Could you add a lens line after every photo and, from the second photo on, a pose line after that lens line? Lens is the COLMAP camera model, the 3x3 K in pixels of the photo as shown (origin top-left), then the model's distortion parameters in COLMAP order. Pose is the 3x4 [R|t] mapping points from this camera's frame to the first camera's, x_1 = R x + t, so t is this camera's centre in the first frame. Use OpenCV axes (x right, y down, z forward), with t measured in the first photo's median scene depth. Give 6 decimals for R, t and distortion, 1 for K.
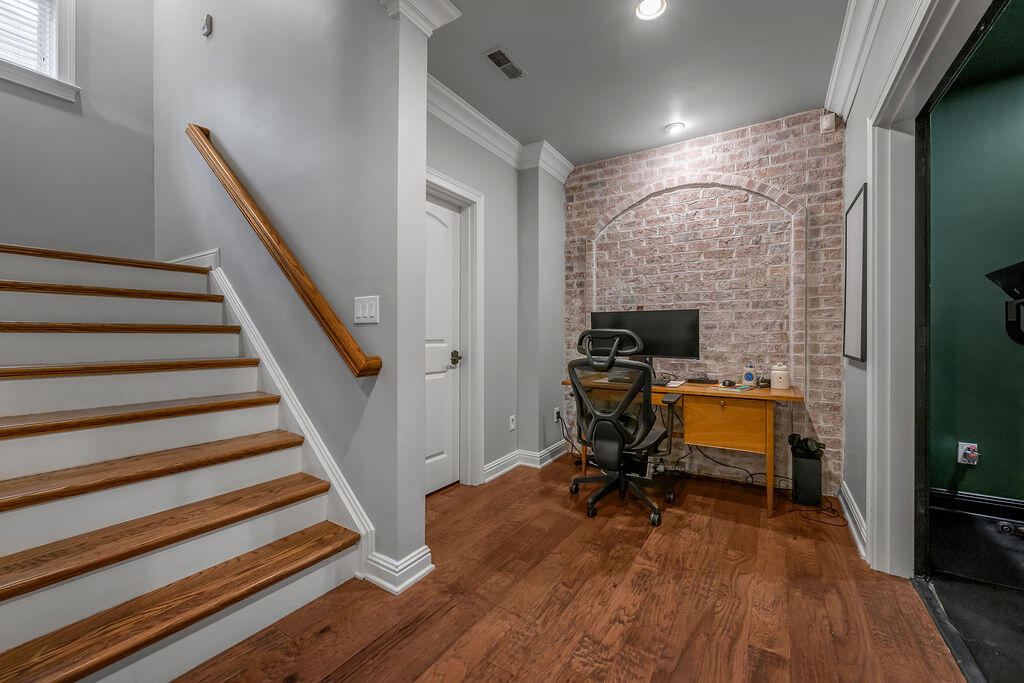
lens RADIAL K [[403.3, 0, 510.1], [0, 403.3, 334.2], [0, 0, 1]] dist [-0.002172, -0.000277]
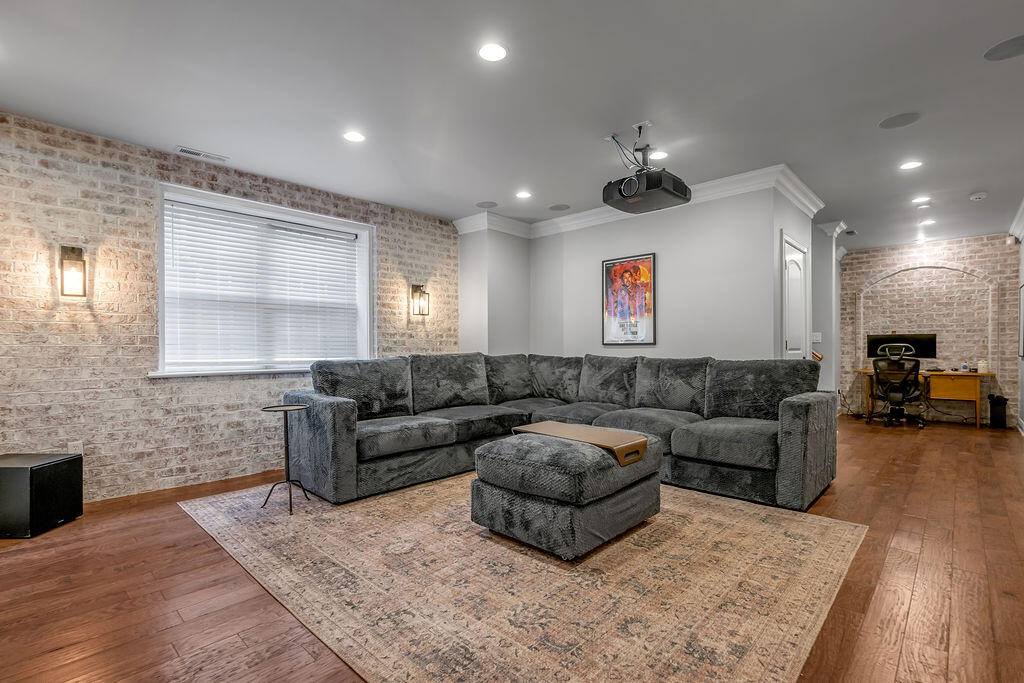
lens RADIAL K [[477.3, 0, 514.5], [0, 477.3, 350.3], [0, 0, 1]] dist [-0.001530, 0.000579]
pose [[0.984853, -0.003263, -0.173359, -1.186168], [0.004203, 0.999978, 0.005056, 0.000060], [0.173339, -0.005708, 0.984846, -1.700026]]
